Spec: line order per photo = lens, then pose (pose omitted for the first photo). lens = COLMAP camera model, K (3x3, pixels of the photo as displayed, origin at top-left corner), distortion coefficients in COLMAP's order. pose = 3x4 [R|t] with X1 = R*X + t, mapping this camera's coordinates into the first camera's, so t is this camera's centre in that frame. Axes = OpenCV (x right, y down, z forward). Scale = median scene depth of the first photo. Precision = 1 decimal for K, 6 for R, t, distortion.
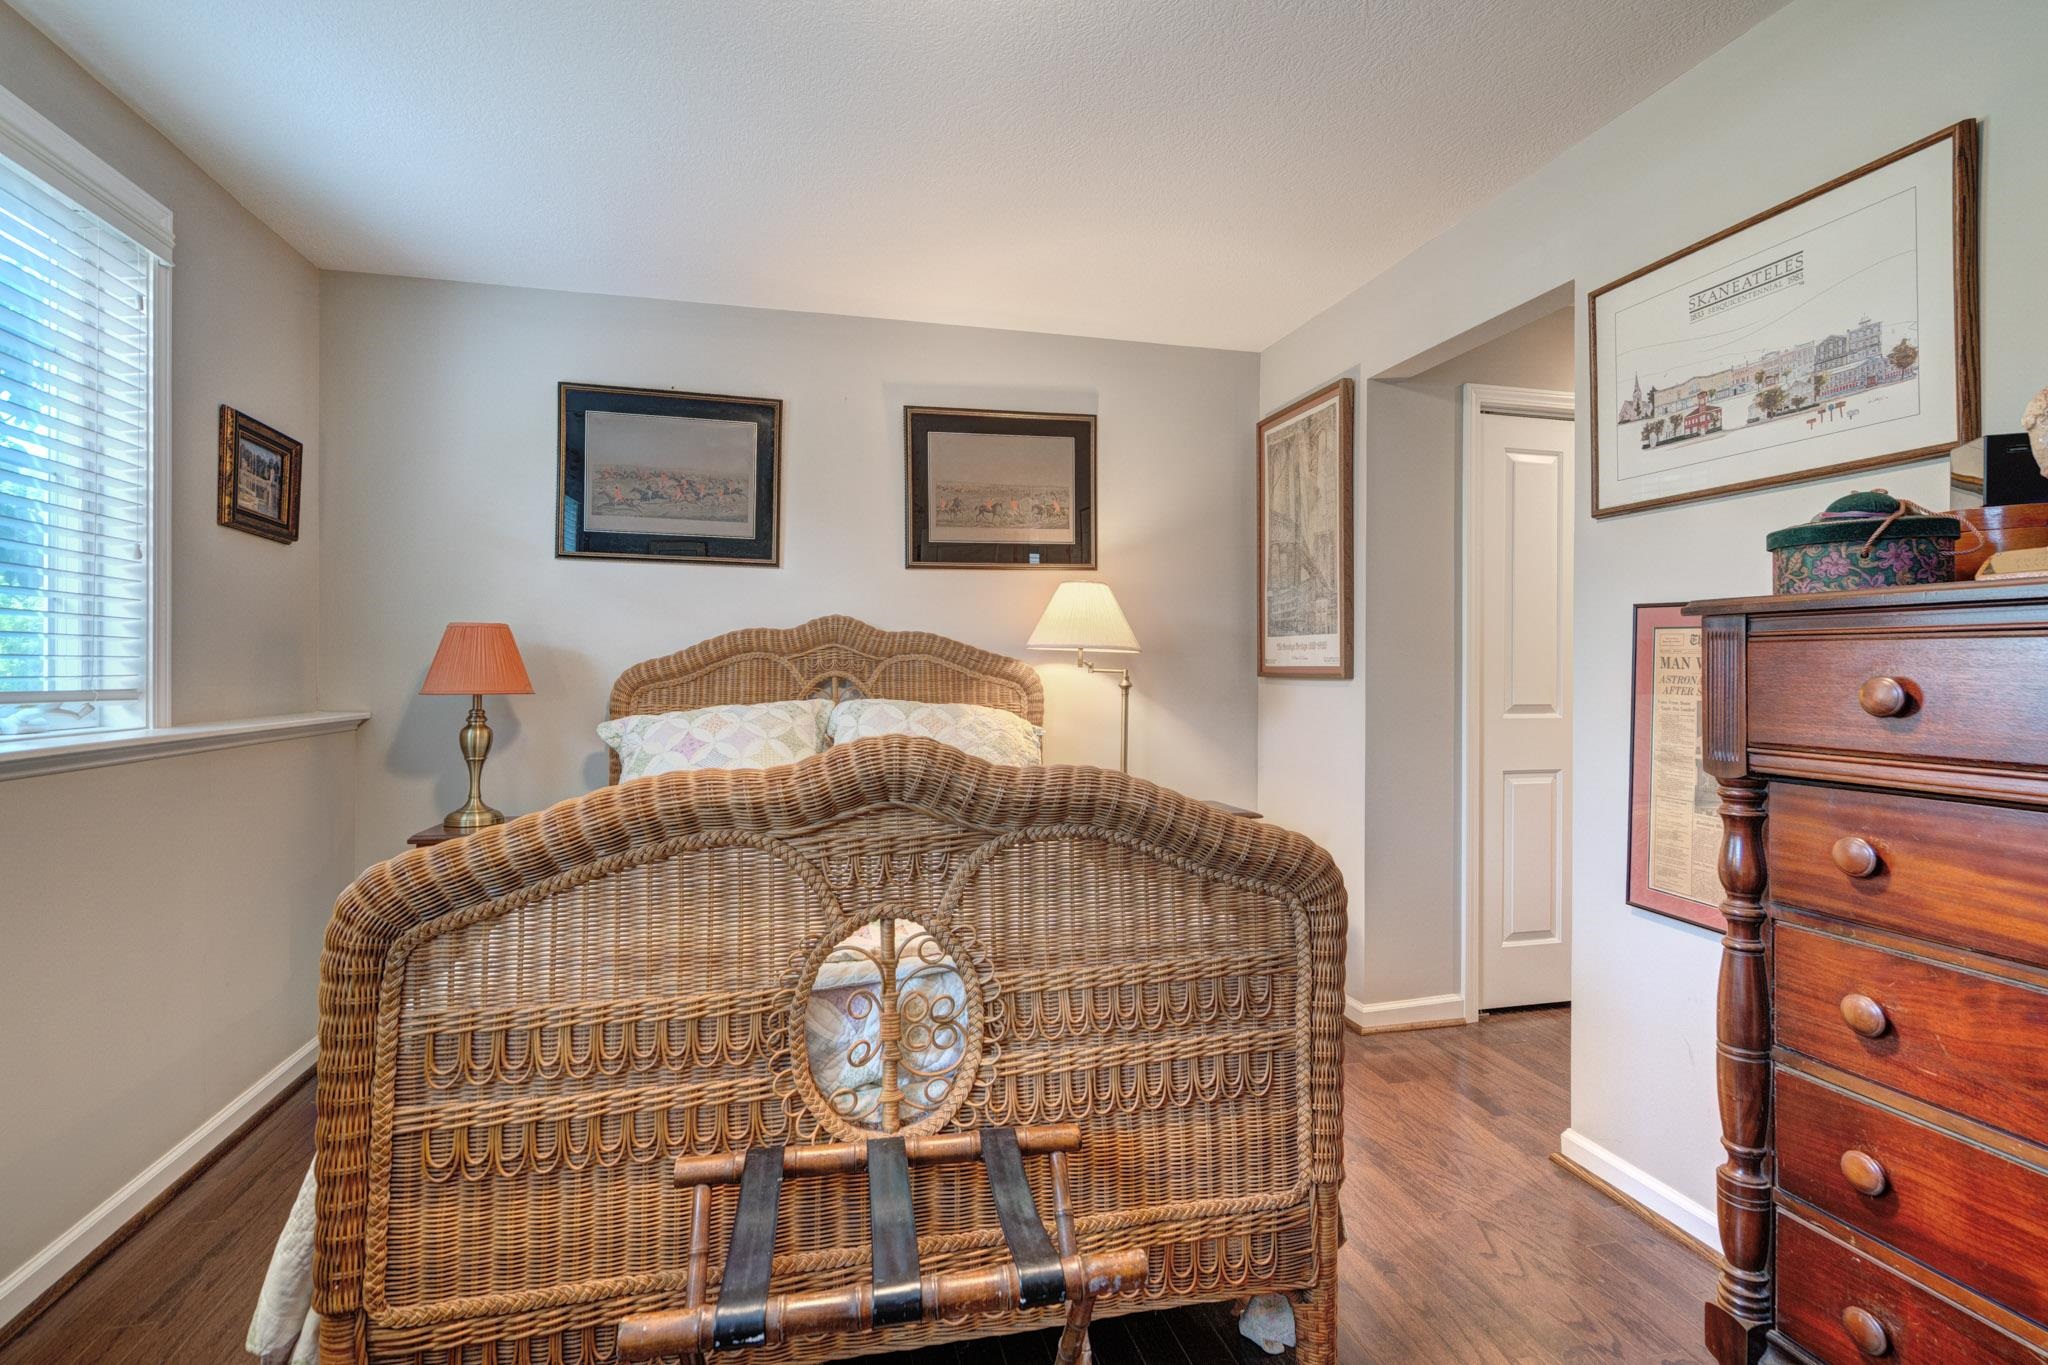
lens RADIAL K [[957.6, 0, 1016.8], [0, 957.6, 660.5], [0, 0, 1]] dist [-0.005347, 0.004441]
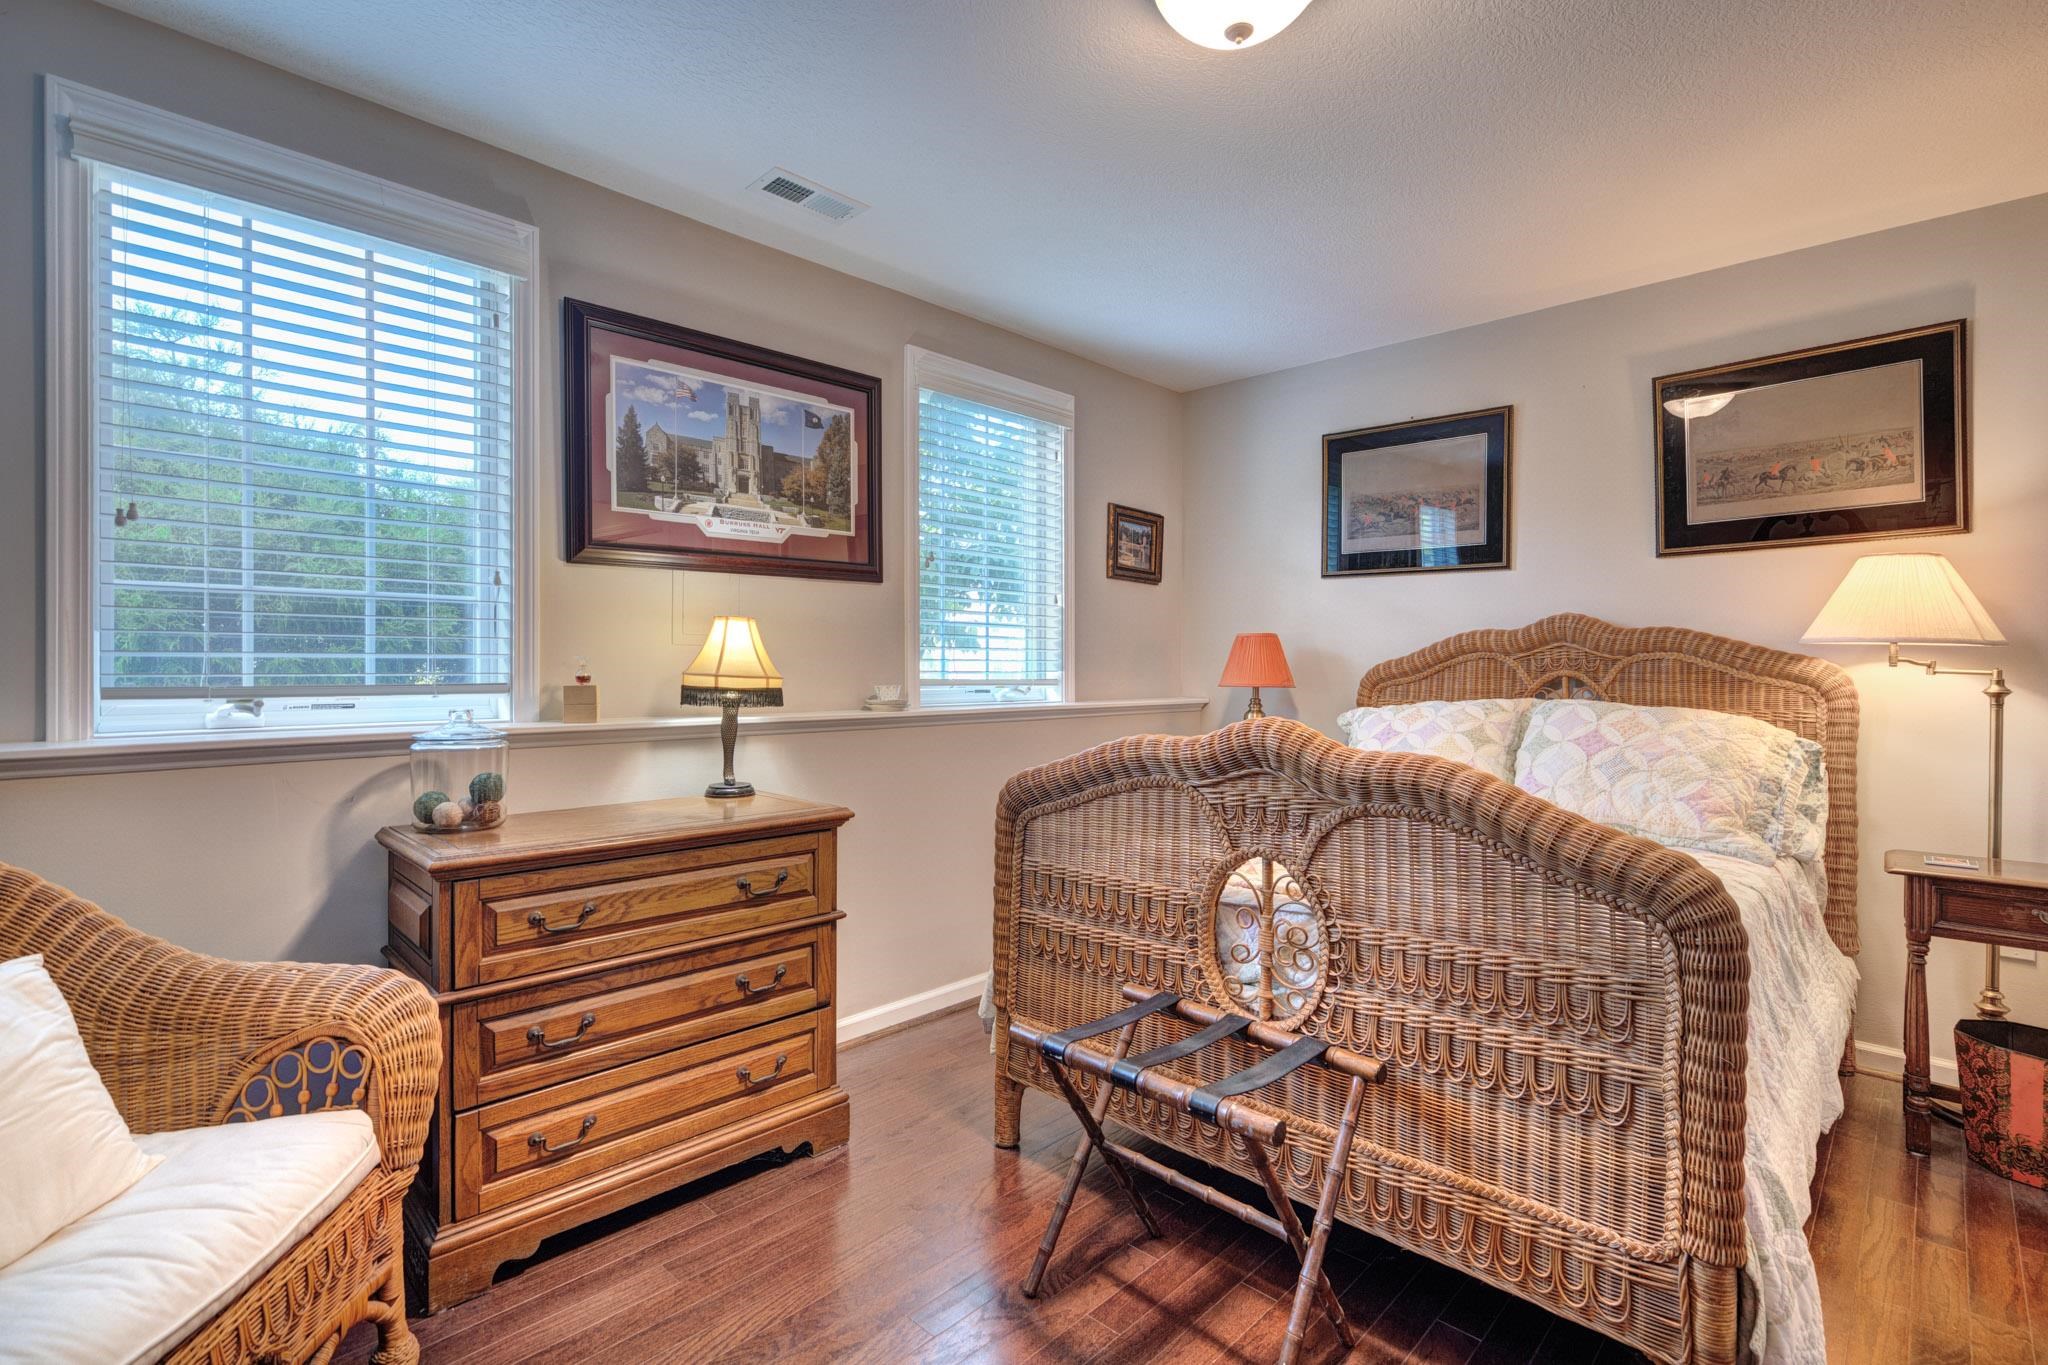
lens RADIAL K [[957.6, 0, 1029.5], [0, 957.6, 671.2], [0, 0, 1]] dist [-0.005347, 0.004441]
pose [[0.543686, 0.003814, -0.839280, 0.415846], [0.005036, 0.999957, 0.007807, 0.001657], [0.839274, -0.008471, 0.543643, 0.012624]]
